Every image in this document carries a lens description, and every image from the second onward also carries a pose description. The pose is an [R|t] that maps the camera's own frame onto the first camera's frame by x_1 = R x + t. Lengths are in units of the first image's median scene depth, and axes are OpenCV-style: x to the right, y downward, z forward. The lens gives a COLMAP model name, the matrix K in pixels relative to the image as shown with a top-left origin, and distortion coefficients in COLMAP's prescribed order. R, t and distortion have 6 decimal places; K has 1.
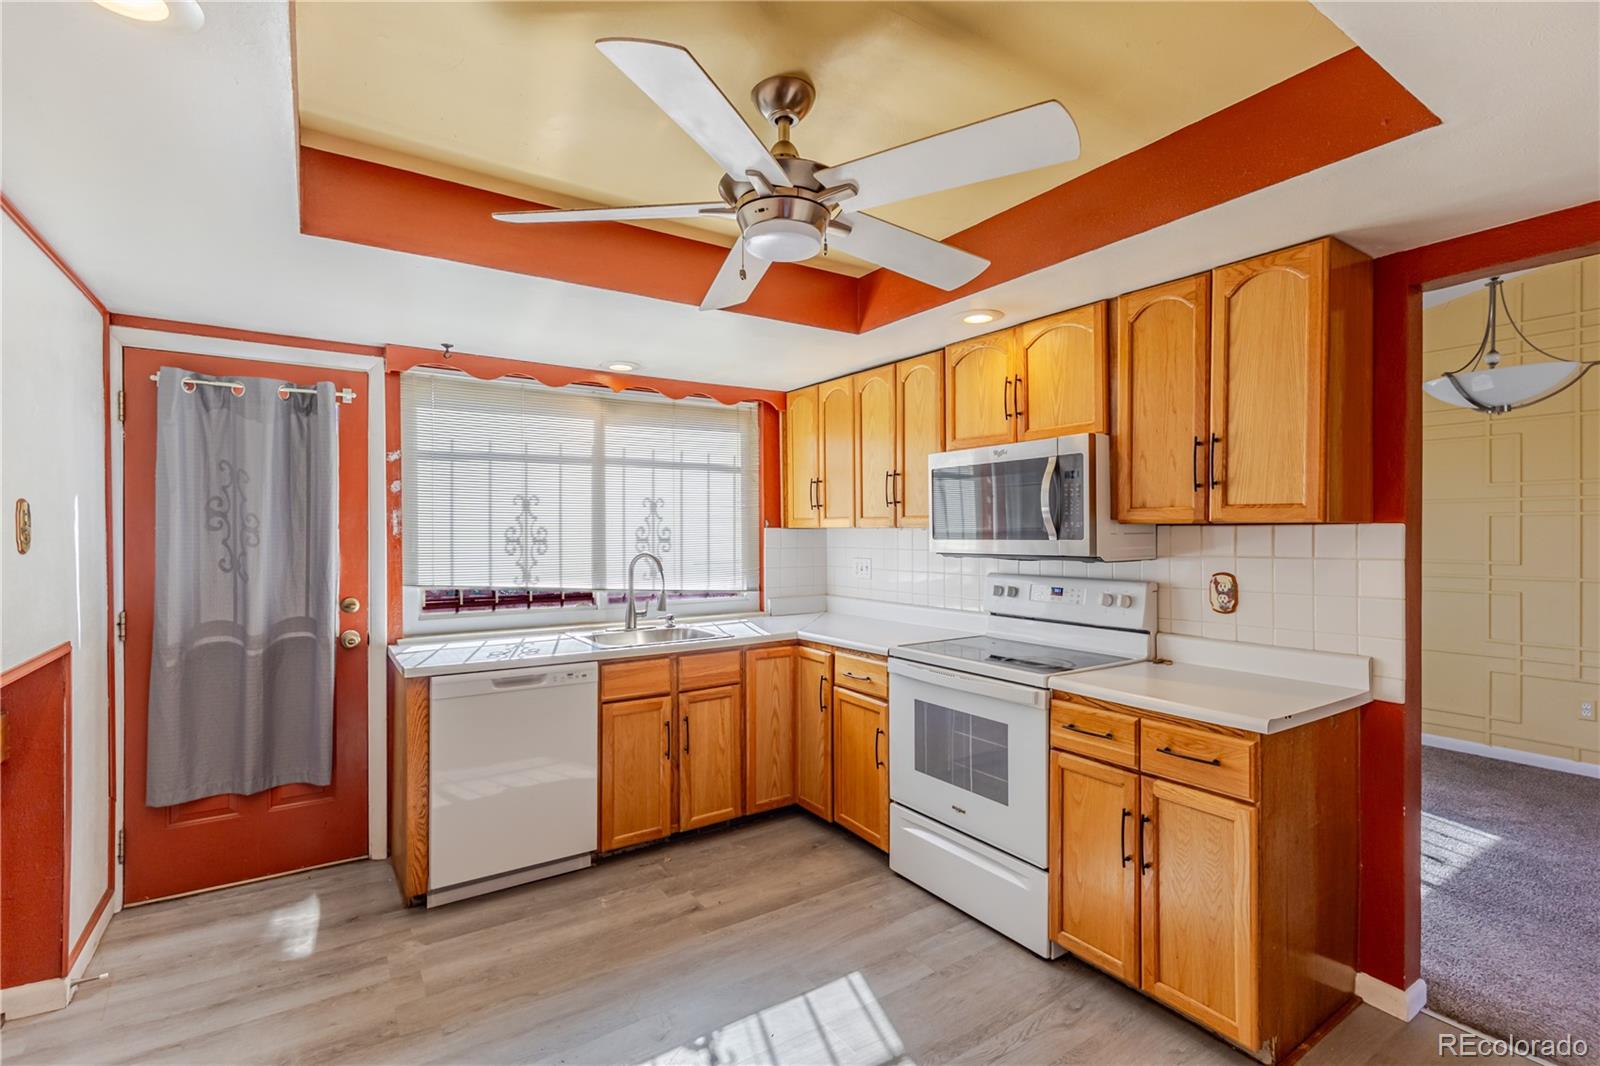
lens RADIAL K [[729.8, 0, 802.8], [0, 729.8, 534.3], [0, 0, 1]] dist [-0.002776, 0.000311]
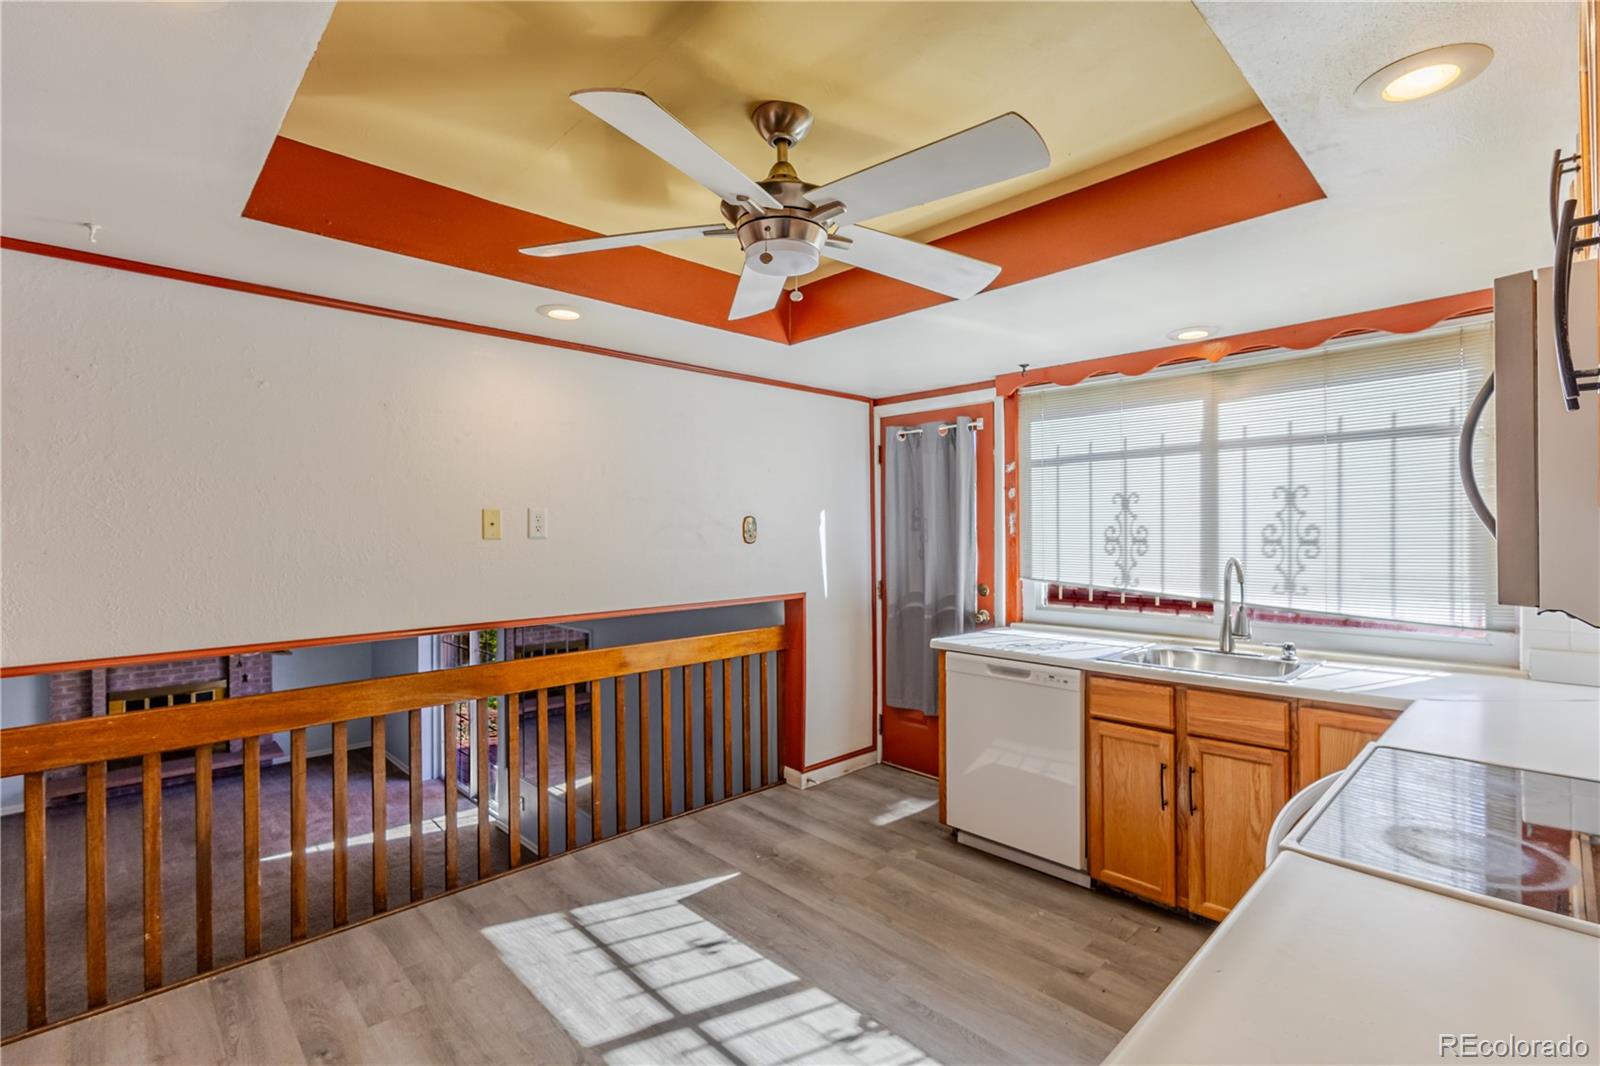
lens RADIAL K [[729.8, 0, 802.8], [0, 729.8, 534.3], [0, 0, 1]] dist [-0.002776, 0.000311]
pose [[0.175933, 0.005874, -0.984385, 0.533981], [0.001284, 0.999980, 0.006197, -0.006365], [0.984401, -0.002354, 0.175921, 0.447572]]
